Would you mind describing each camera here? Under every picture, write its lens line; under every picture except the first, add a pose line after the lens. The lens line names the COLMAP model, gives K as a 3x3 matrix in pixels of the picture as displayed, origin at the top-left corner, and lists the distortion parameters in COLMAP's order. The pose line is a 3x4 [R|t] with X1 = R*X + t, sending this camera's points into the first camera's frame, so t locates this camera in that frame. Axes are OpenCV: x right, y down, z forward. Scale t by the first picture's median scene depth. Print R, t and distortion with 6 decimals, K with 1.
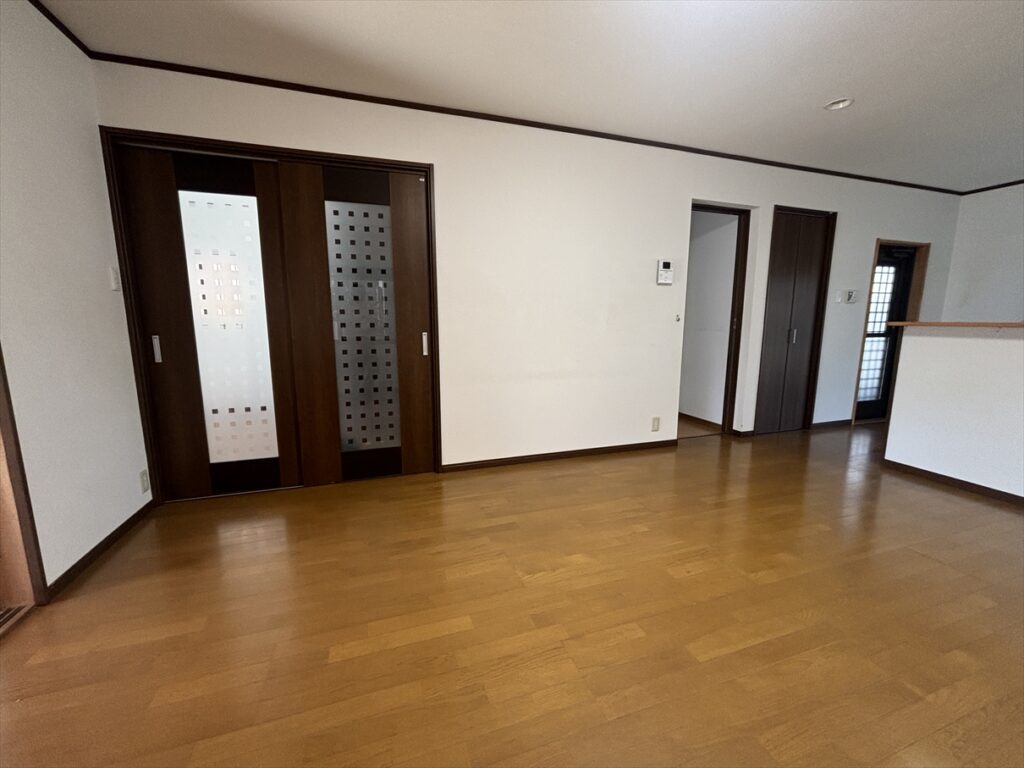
lens RADIAL K [[415.5, 0, 511.6], [0, 415.5, 383.6], [0, 0, 1]] dist [0.003886, 0.000901]
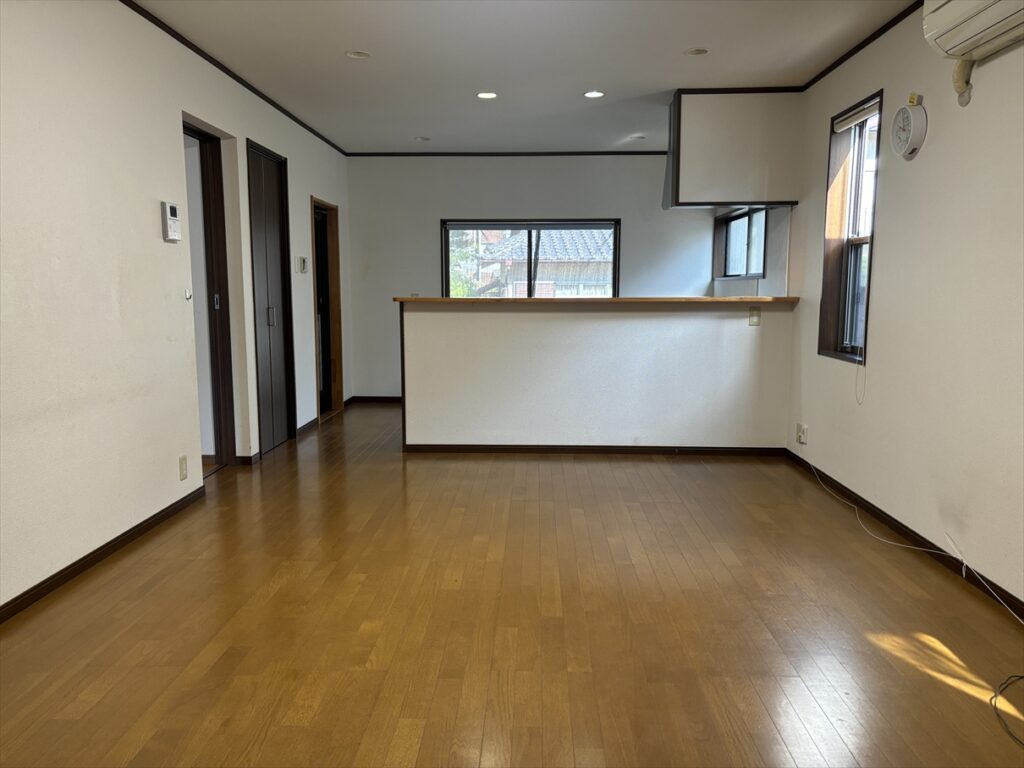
lens RADIAL K [[773.8, 0, 509.4], [0, 773.8, 385.6], [0, 0, 1]] dist [0.036387, -0.046332]
pose [[0.362433, -0.122797, 0.923885, -0.562068], [0.150650, 0.985965, 0.071949, -0.034056], [-0.919754, 0.113107, 0.375846, 0.124682]]
